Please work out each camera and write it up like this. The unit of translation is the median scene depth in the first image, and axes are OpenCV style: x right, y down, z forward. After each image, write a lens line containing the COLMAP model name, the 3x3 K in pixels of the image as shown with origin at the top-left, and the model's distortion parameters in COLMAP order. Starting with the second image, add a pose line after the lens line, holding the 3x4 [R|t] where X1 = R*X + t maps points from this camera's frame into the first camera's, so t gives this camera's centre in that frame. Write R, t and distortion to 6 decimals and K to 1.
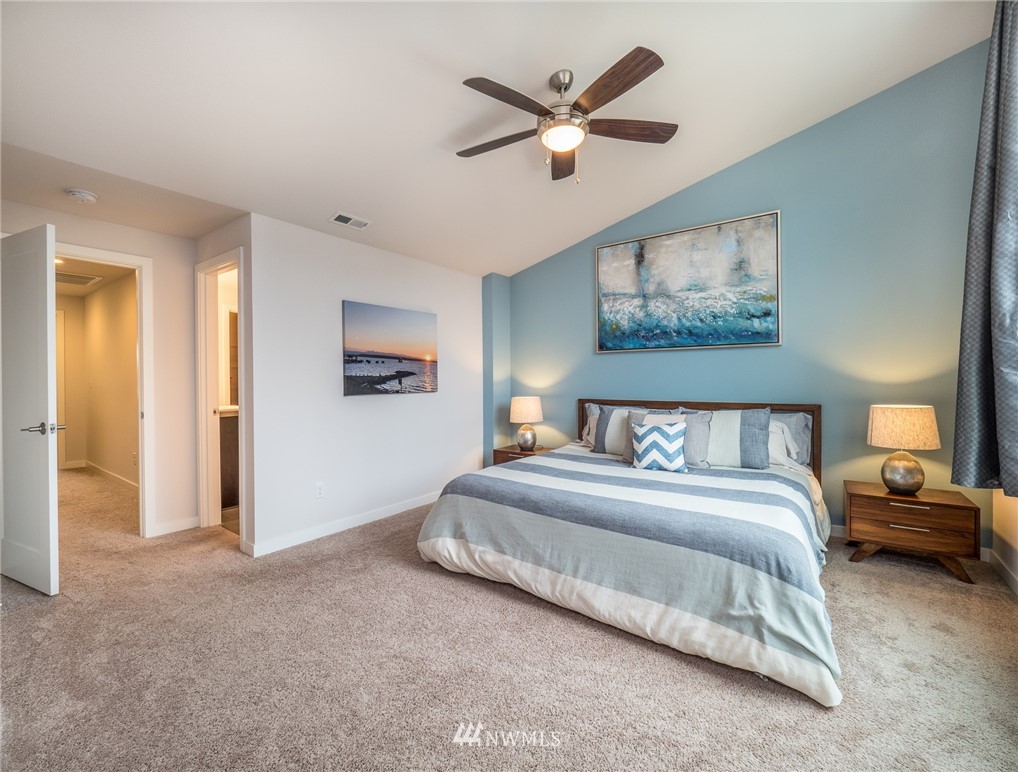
lens RADIAL K [[444.8, 0, 506.9], [0, 444.8, 383.9], [0, 0, 1]] dist [-0.001311, -0.000298]
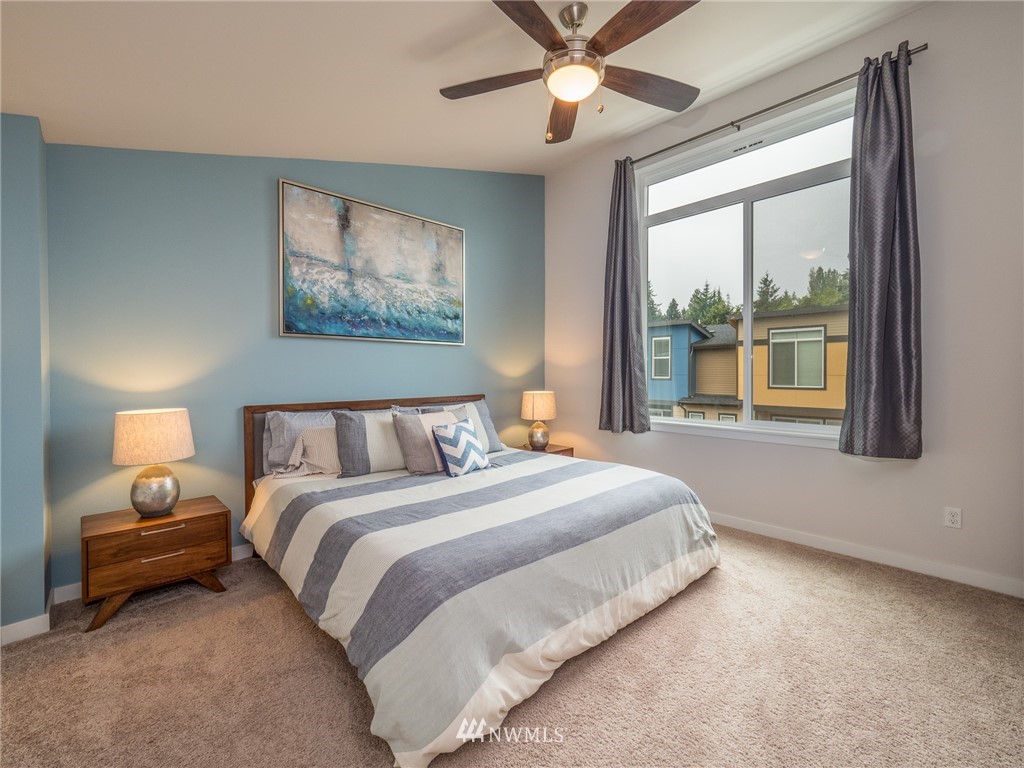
lens RADIAL K [[435.3, 0, 509.9], [0, 435.3, 380.1], [0, 0, 1]] dist [-0.003025, -0.001423]
pose [[0.176197, -0.009998, 0.984304, -0.434528], [0.011911, 0.999897, 0.008024, -0.003791], [-0.984283, 0.010311, 0.176298, 0.607349]]
